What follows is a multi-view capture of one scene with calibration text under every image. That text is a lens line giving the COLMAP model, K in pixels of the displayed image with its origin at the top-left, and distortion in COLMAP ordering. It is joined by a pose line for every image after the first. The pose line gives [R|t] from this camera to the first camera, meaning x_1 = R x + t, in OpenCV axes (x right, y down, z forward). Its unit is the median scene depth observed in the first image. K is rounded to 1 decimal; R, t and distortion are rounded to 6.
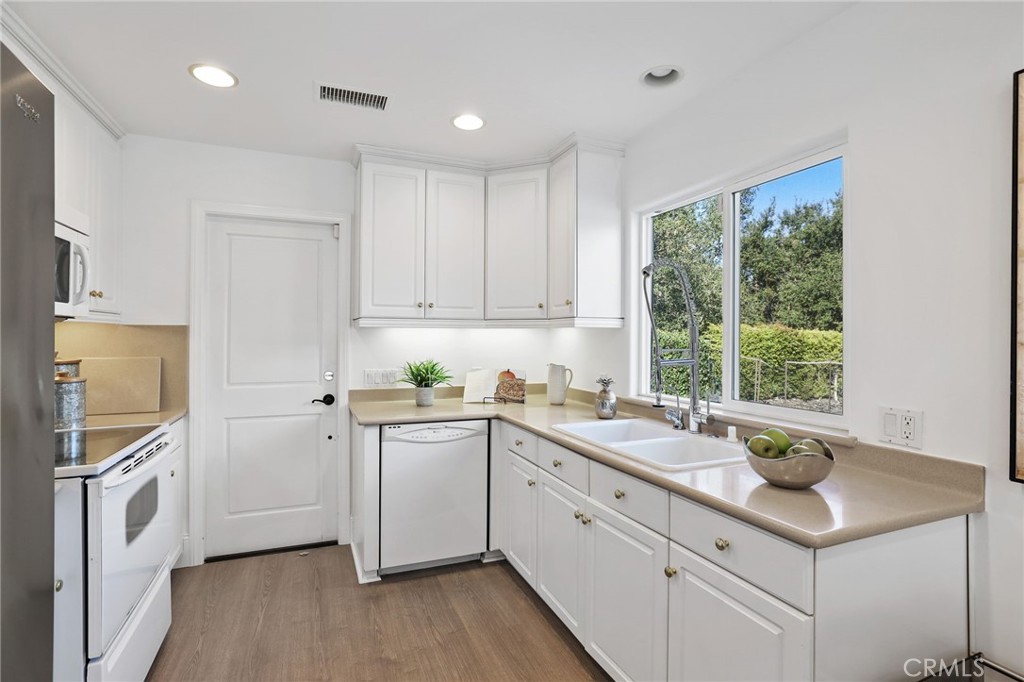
lens RADIAL K [[481.5, 0, 512.0], [0, 481.5, 341.0], [0, 0, 1]] dist [-0.028965, 0.000119]
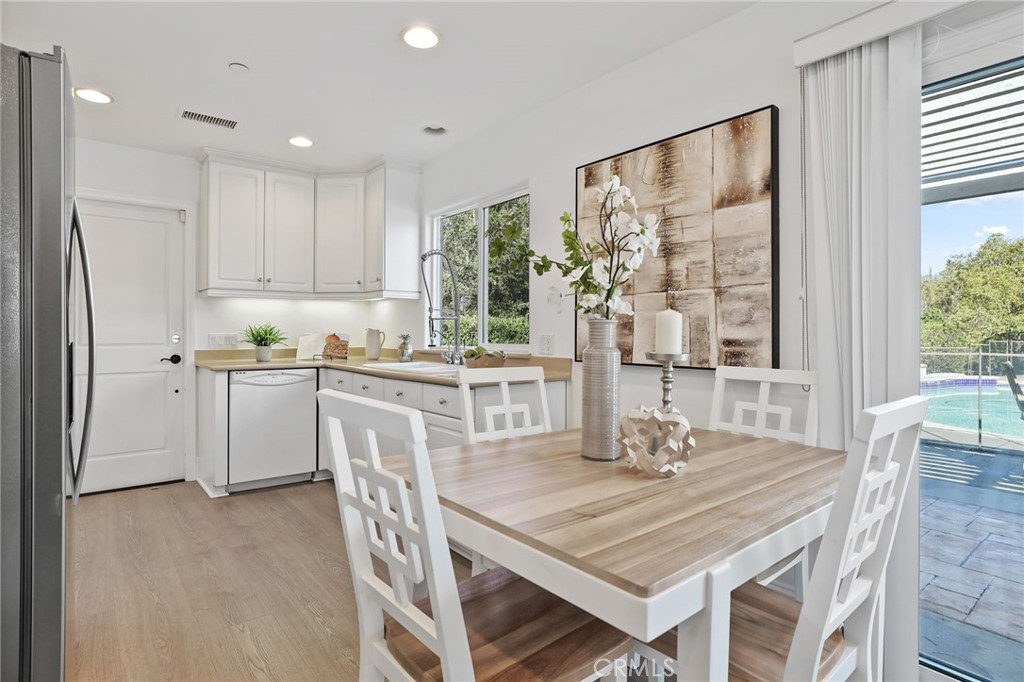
lens RADIAL K [[520.4, 0, 490.2], [0, 520.4, 333.7], [0, 0, 1]] dist [-0.023371, 0.000424]
pose [[0.965929, -0.003345, 0.258787, 0.039120], [0.003676, 0.999993, -0.000796, 0.070567], [-0.258782, 0.001720, 0.965934, -0.465870]]
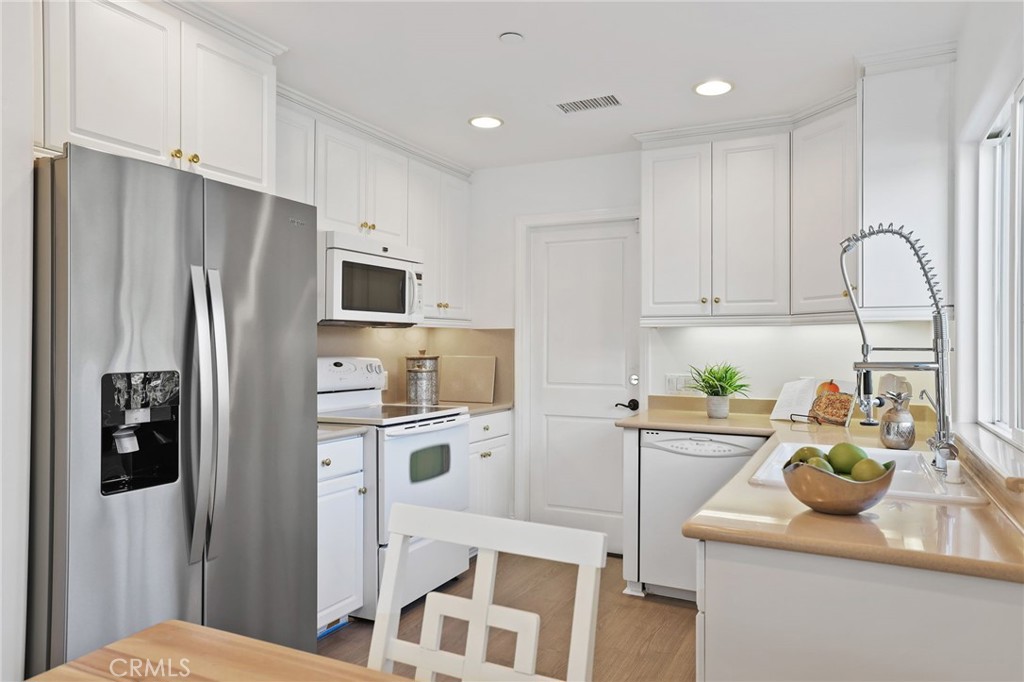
lens RADIAL K [[692.5, 0, 512.0], [0, 692.5, 341.0], [0, 0, 1]] dist [-0.002493, 0.001304]
pose [[0.658018, -0.005828, -0.752980, 0.535662], [-0.005270, 0.999910, -0.012344, 0.016459], [0.752984, 0.012091, 0.657928, -0.087088]]
